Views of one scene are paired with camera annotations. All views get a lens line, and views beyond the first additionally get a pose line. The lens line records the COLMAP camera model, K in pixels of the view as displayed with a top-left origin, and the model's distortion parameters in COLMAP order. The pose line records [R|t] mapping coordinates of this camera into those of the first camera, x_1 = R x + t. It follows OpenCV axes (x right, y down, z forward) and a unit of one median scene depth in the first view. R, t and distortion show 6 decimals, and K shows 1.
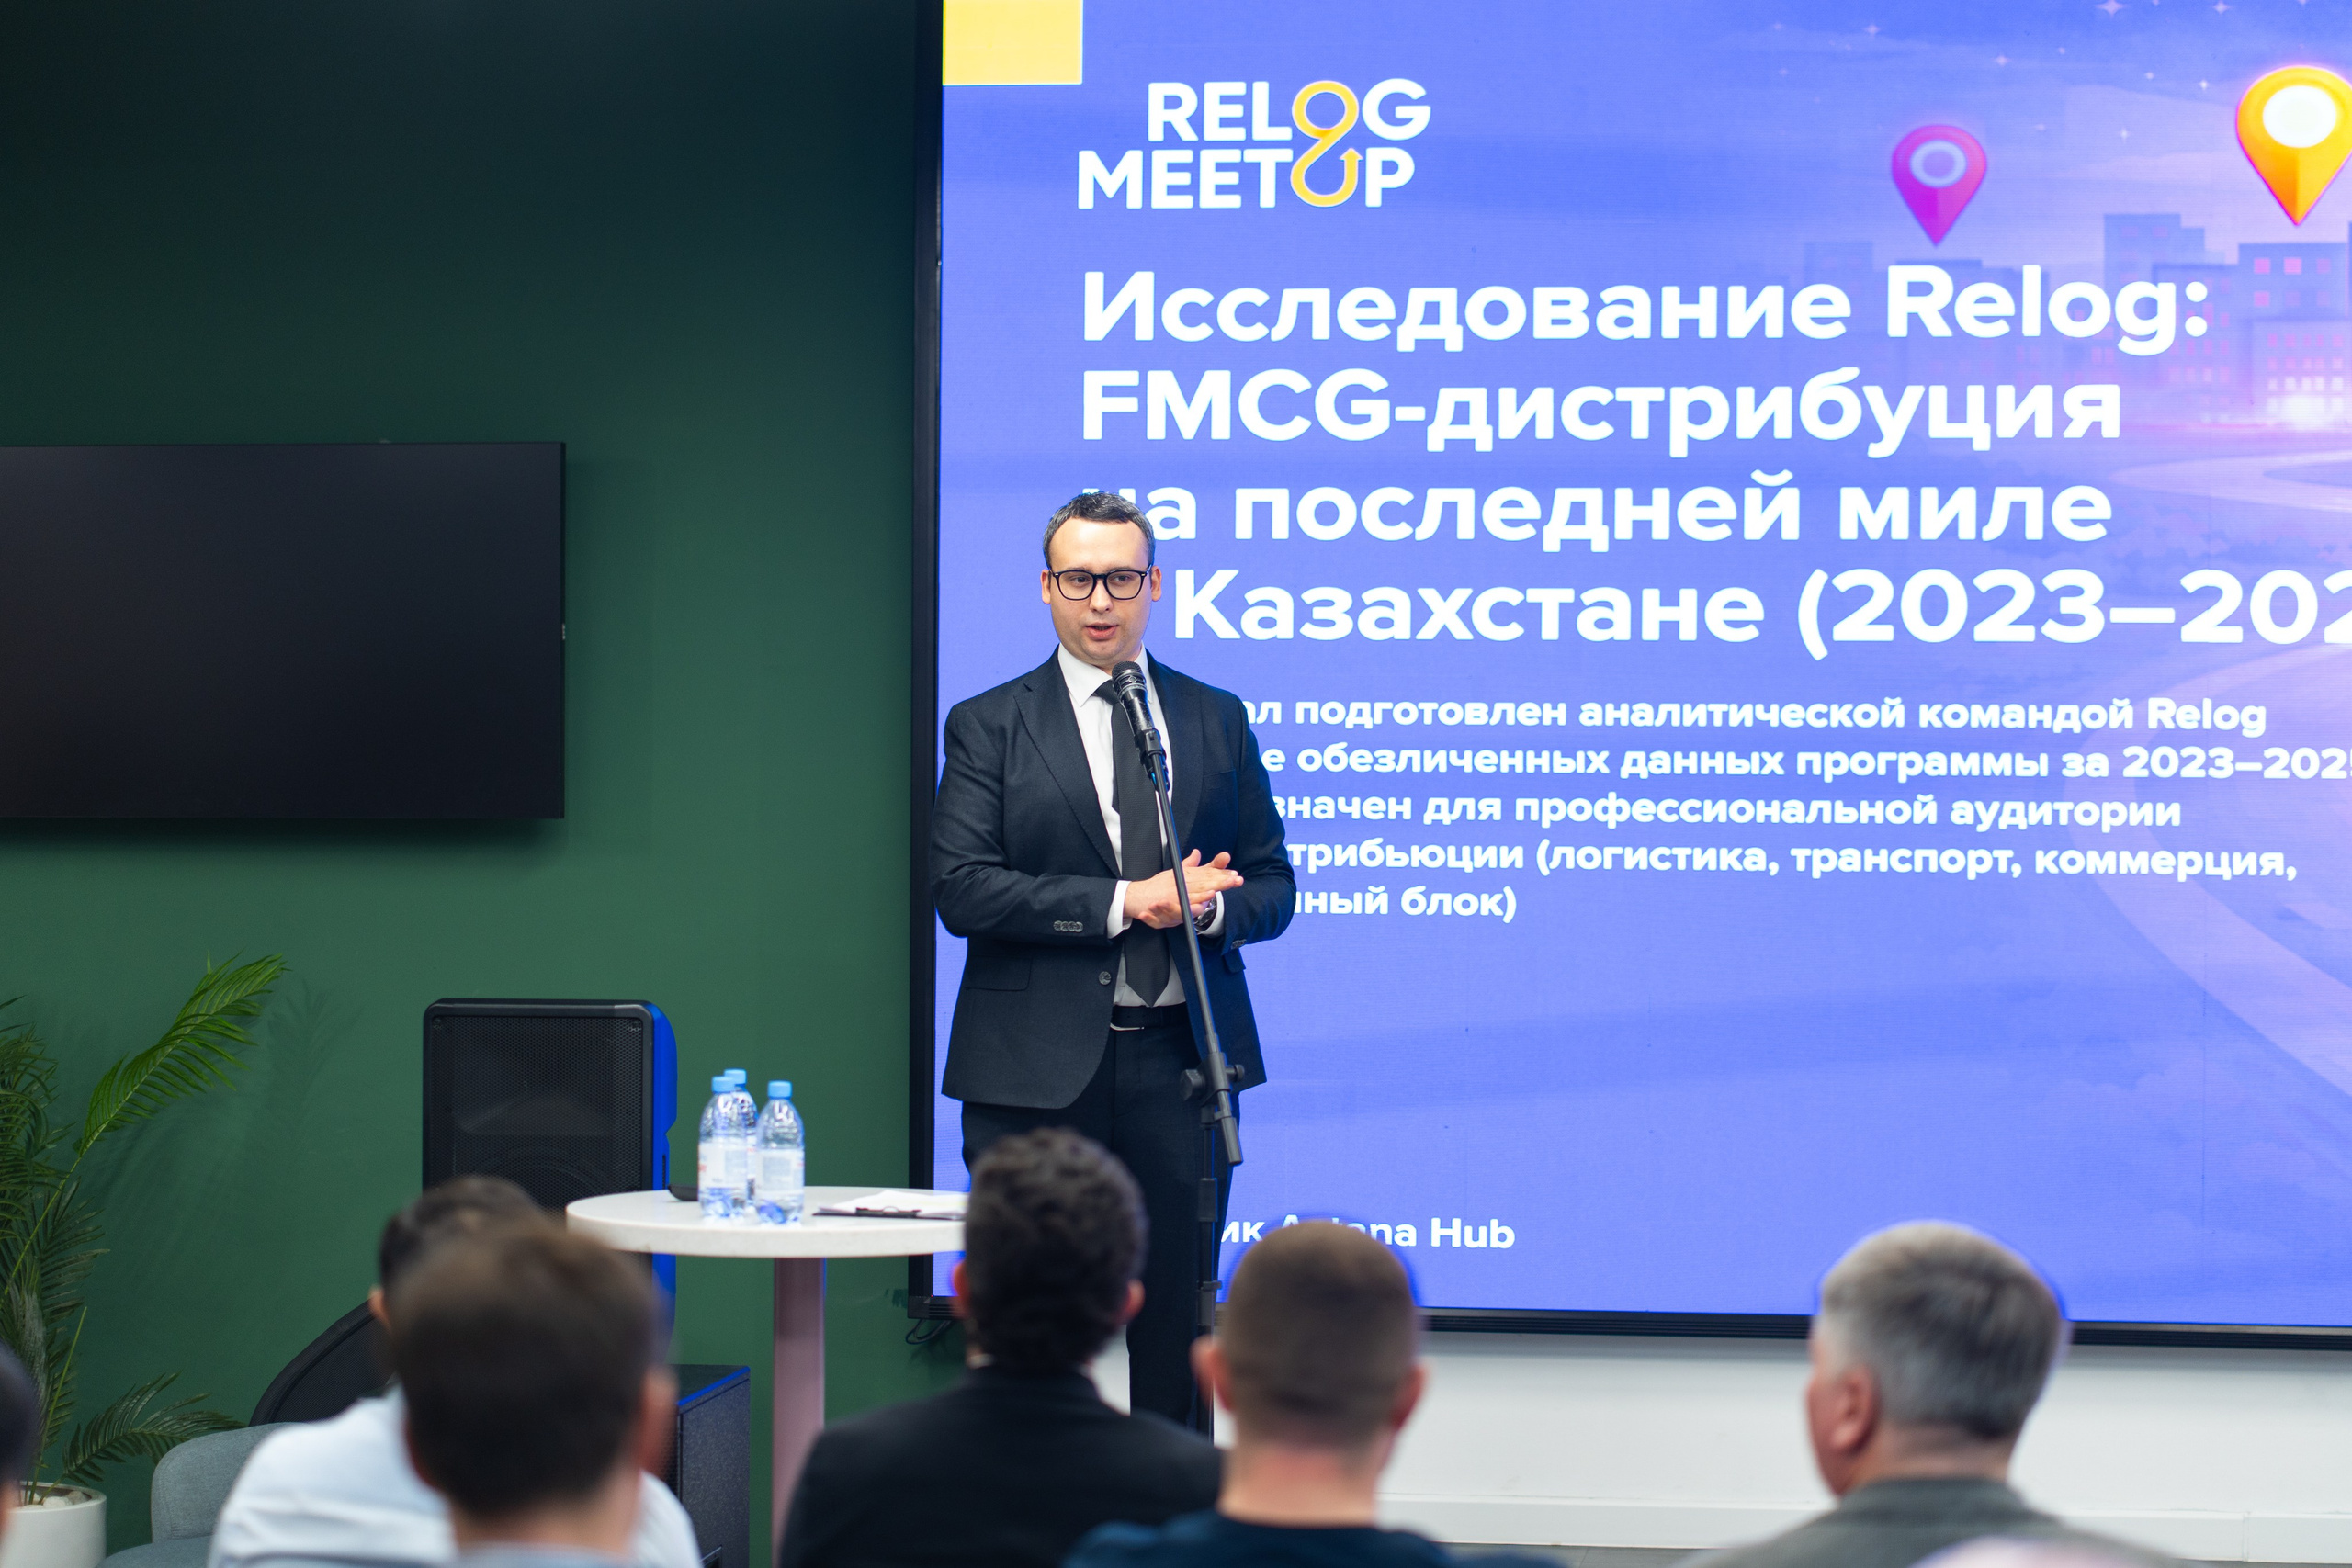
lens RADIAL K [[5982.7, 0, 1174.5], [0, 5982.7, 768.6], [0, 0, 1]] dist [-0.002807, 0.000000]
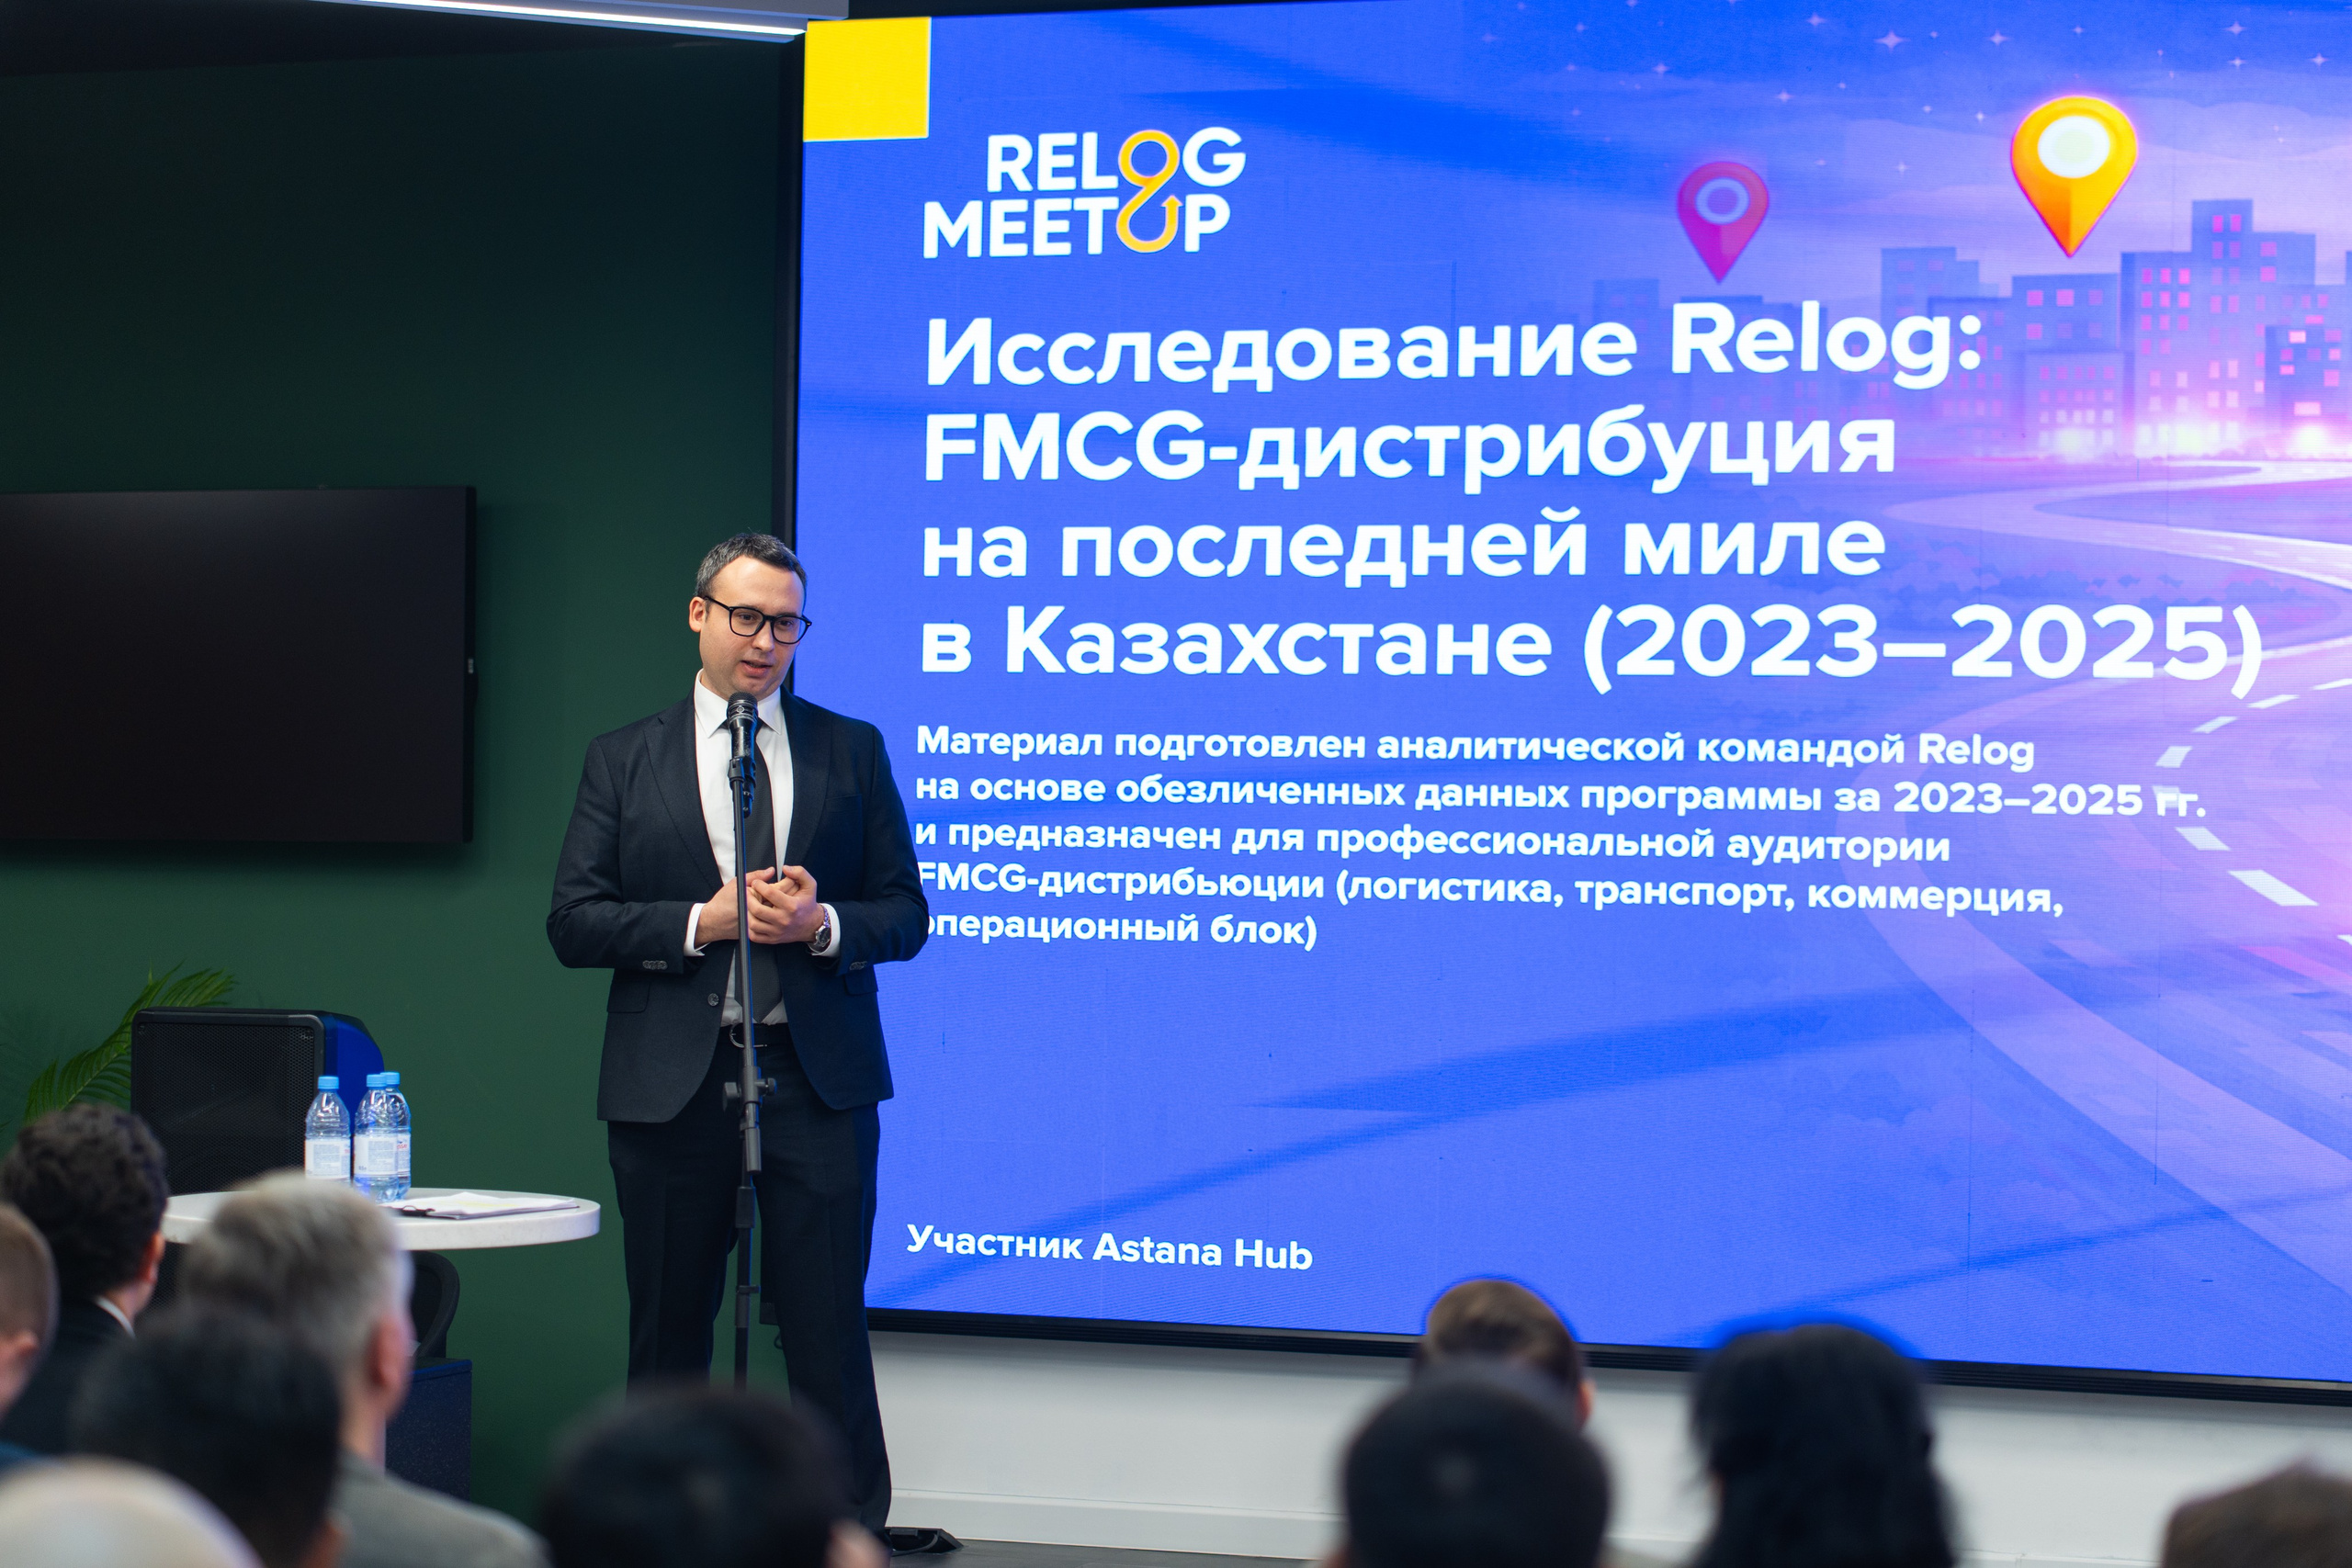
lens RADIAL K [[5982.7, 0, 1174.7], [0, 5982.7, 797.7], [0, 0, 1]] dist [-0.002807, 0.000000]
pose [[0.972734, 0.005912, -0.231848, 0.270933], [-0.006559, 0.999976, -0.002018, 0.001801], [0.231831, 0.003483, 0.972750, 0.001457]]
